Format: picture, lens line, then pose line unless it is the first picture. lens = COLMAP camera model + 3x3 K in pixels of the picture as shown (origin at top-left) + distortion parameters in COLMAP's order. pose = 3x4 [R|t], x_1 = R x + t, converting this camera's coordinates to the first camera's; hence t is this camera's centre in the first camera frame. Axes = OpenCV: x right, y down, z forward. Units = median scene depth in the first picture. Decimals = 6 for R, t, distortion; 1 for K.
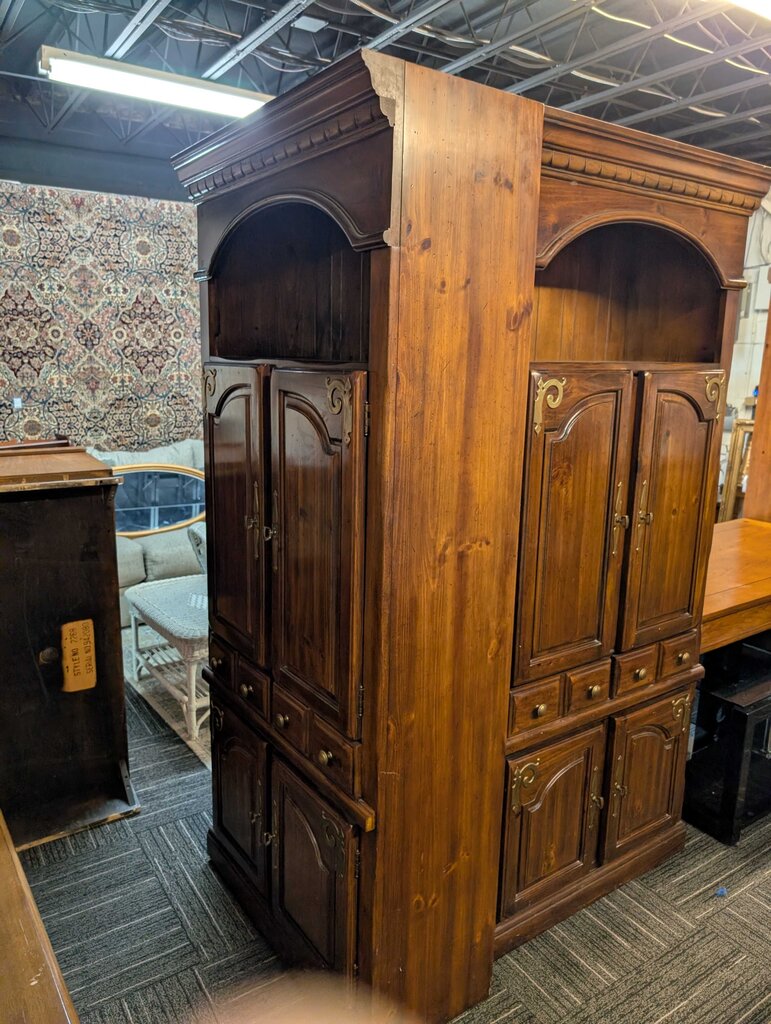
lens RADIAL K [[752.0, 0, 359.7], [0, 752.0, 520.1], [0, 0, 1]] dist [0.020783, -0.009011]
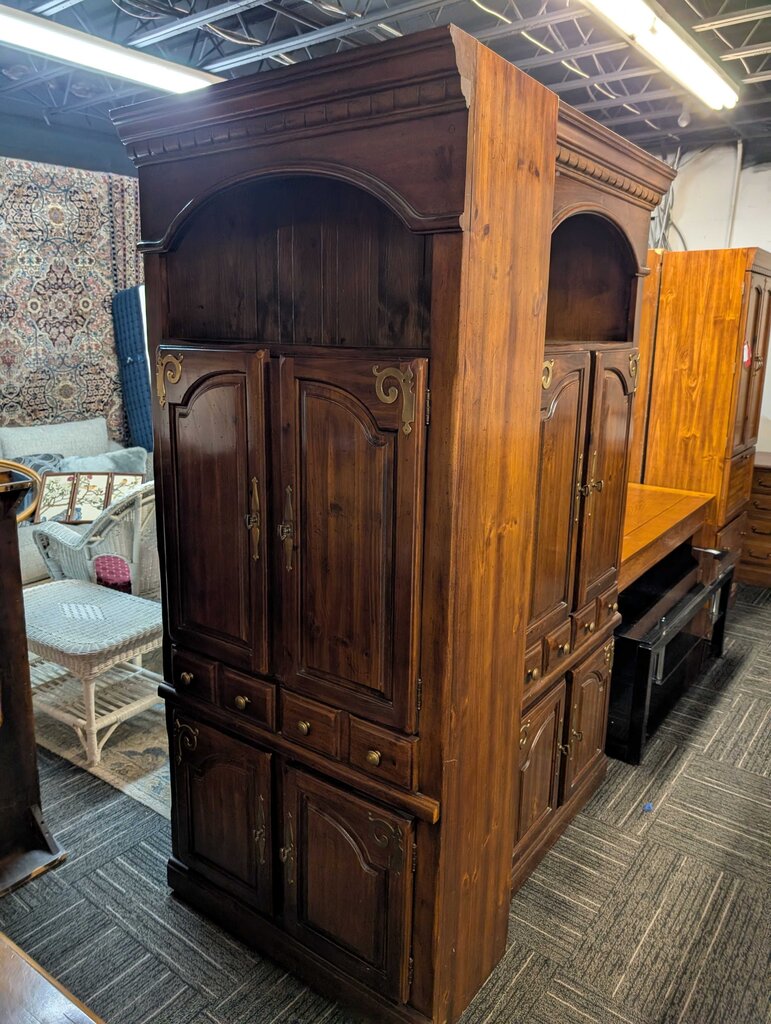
lens RADIAL K [[752.0, 0, 383.0], [0, 752.0, 507.8], [0, 0, 1]] dist [0.020783, -0.009011]
pose [[0.941507, -0.080895, 0.327139, -0.272767], [0.073616, 0.996686, 0.034596, -0.031309], [-0.328854, -0.008490, 0.944343, 0.071550]]
